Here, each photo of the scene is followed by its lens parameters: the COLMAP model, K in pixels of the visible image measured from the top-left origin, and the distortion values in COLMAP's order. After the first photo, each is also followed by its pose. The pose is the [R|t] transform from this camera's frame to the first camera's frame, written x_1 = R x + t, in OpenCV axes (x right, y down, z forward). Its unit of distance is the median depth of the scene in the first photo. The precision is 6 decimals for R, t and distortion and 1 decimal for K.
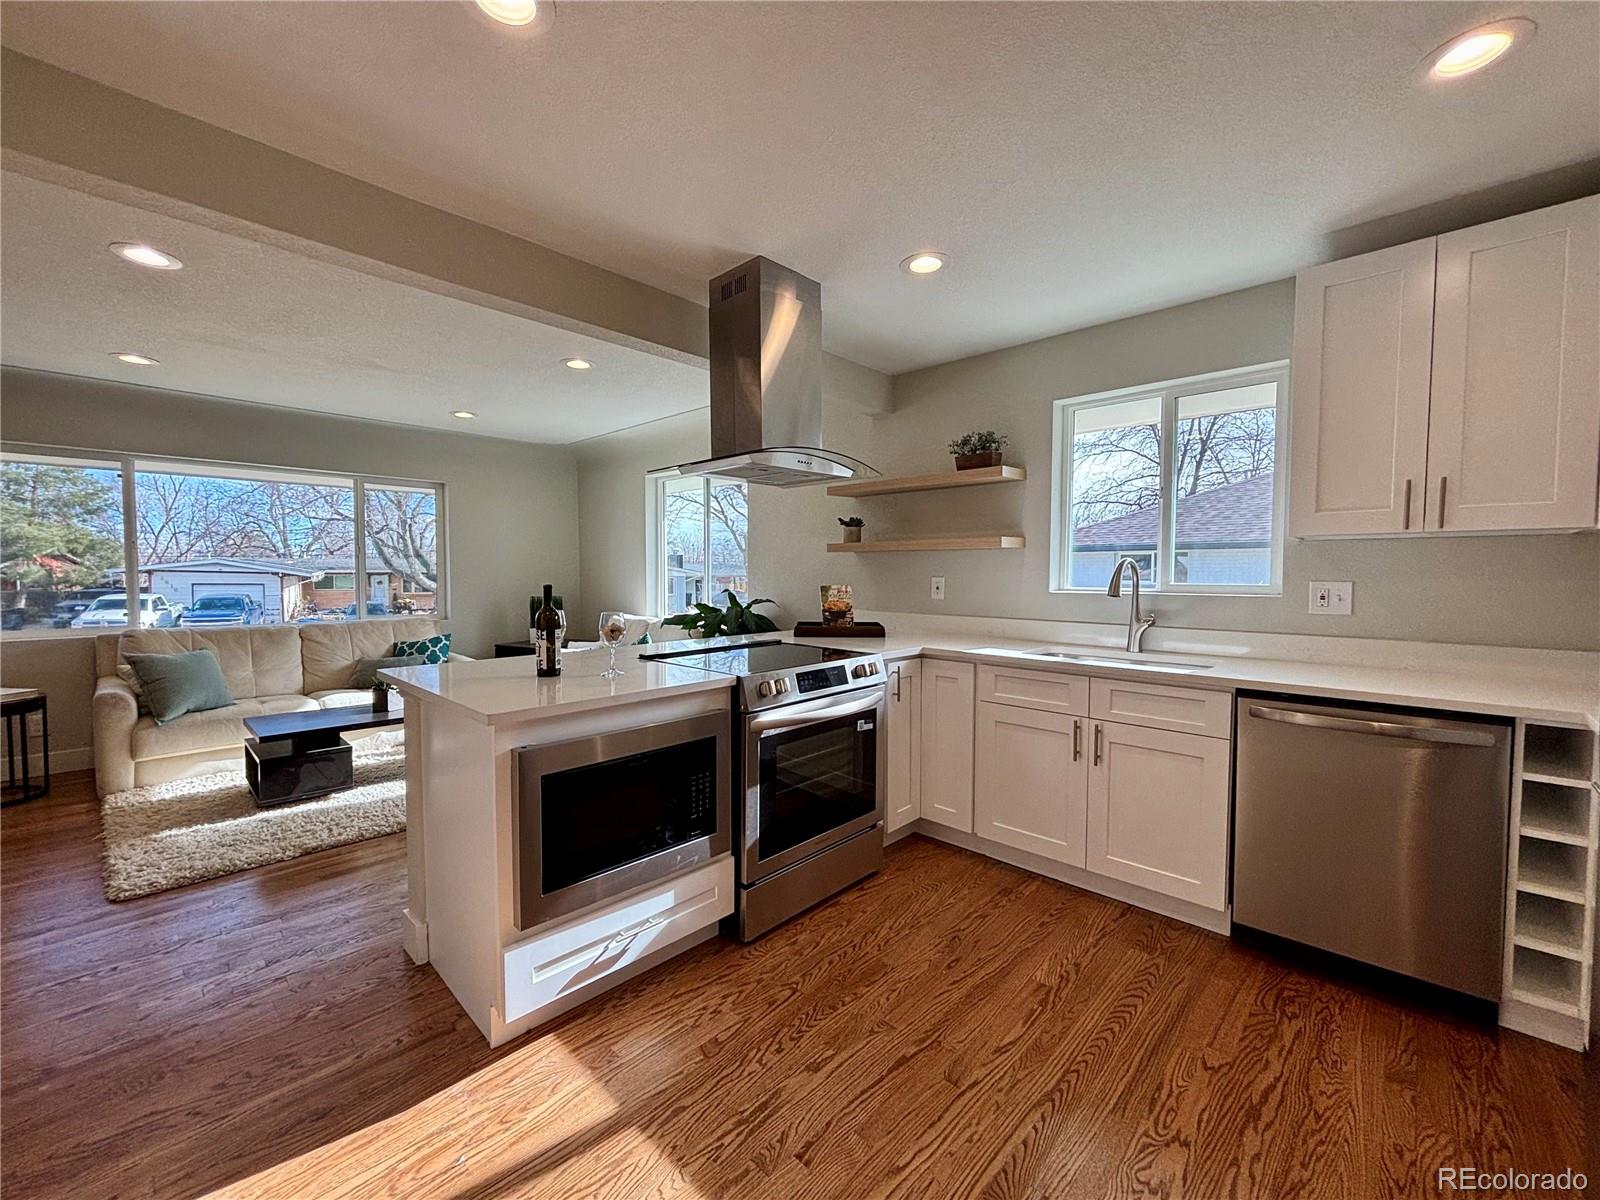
lens RADIAL K [[644.4, 0, 800.0], [0, 644.4, 600.0], [0, 0, 1]] dist [-0.001195, -0.000148]
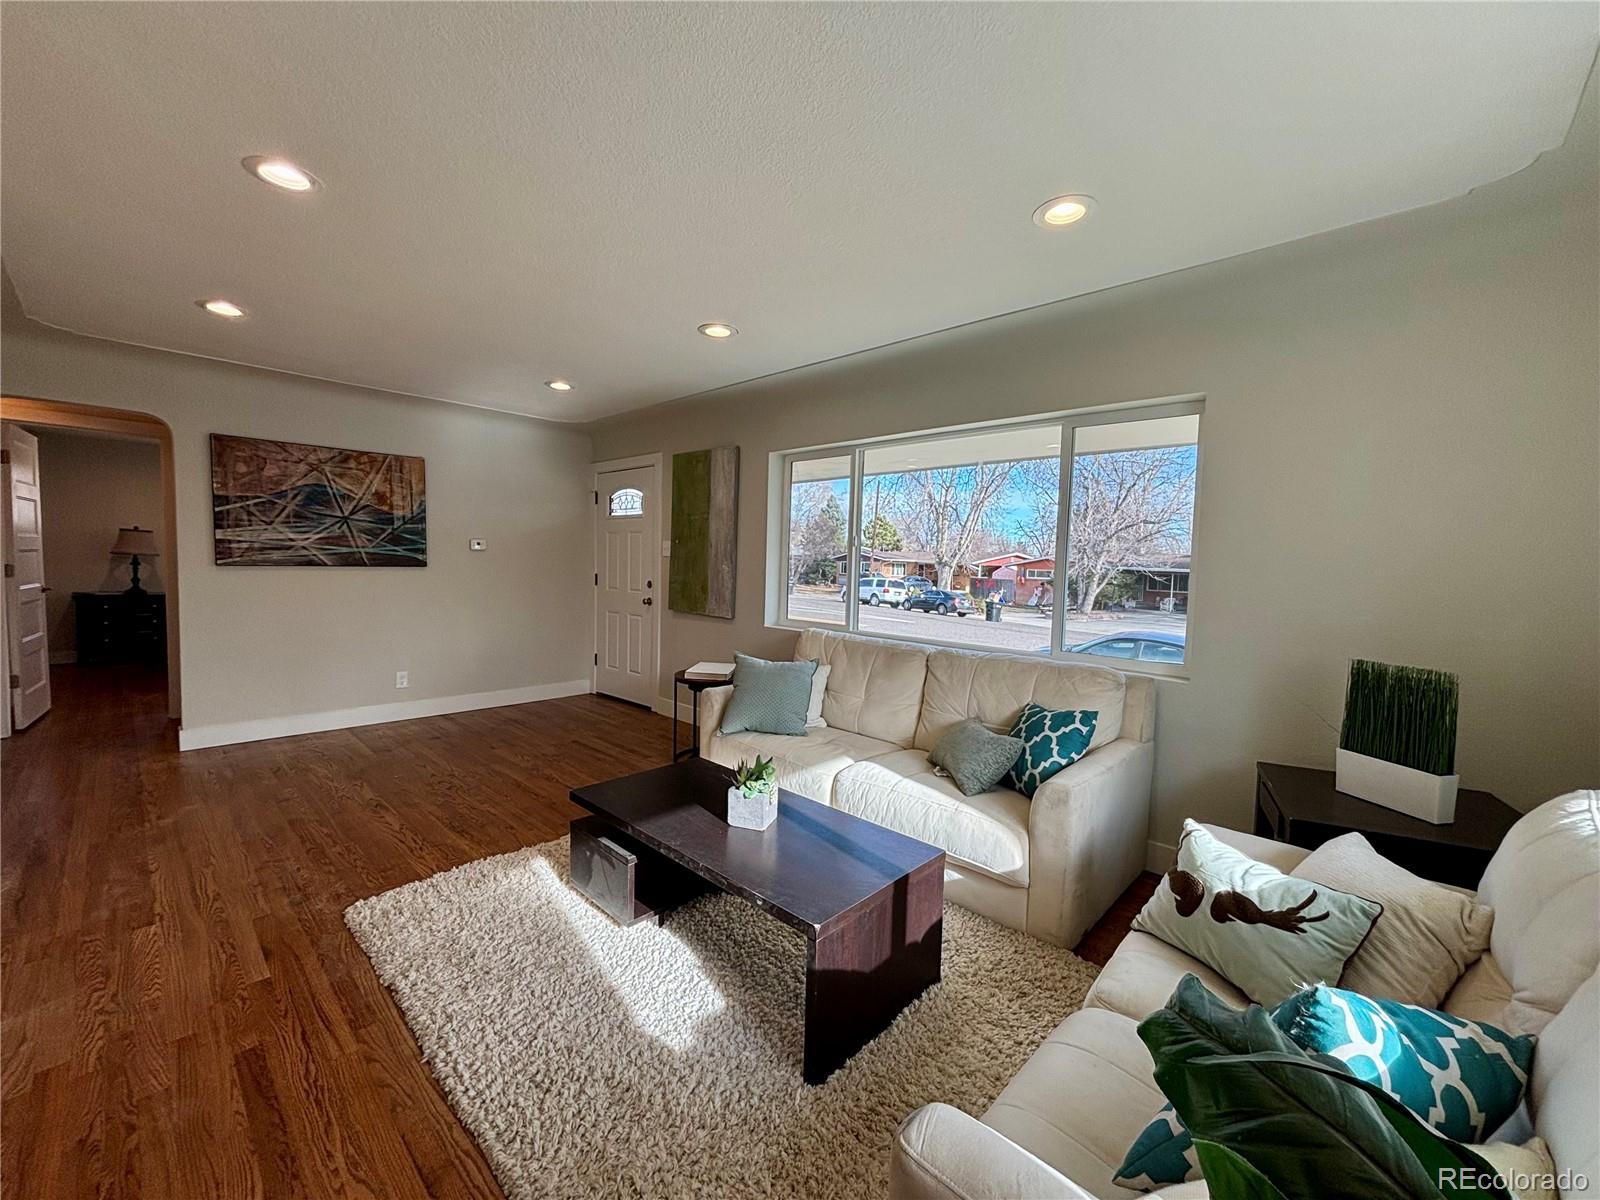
lens RADIAL K [[644.4, 0, 800.0], [0, 644.4, 600.0], [0, 0, 1]] dist [-0.001195, -0.000148]
pose [[0.006782, 0.058270, -0.998278, -0.174548], [-0.071676, 0.995761, 0.057636, -0.100303], [0.997405, 0.071162, 0.010930, 1.860878]]
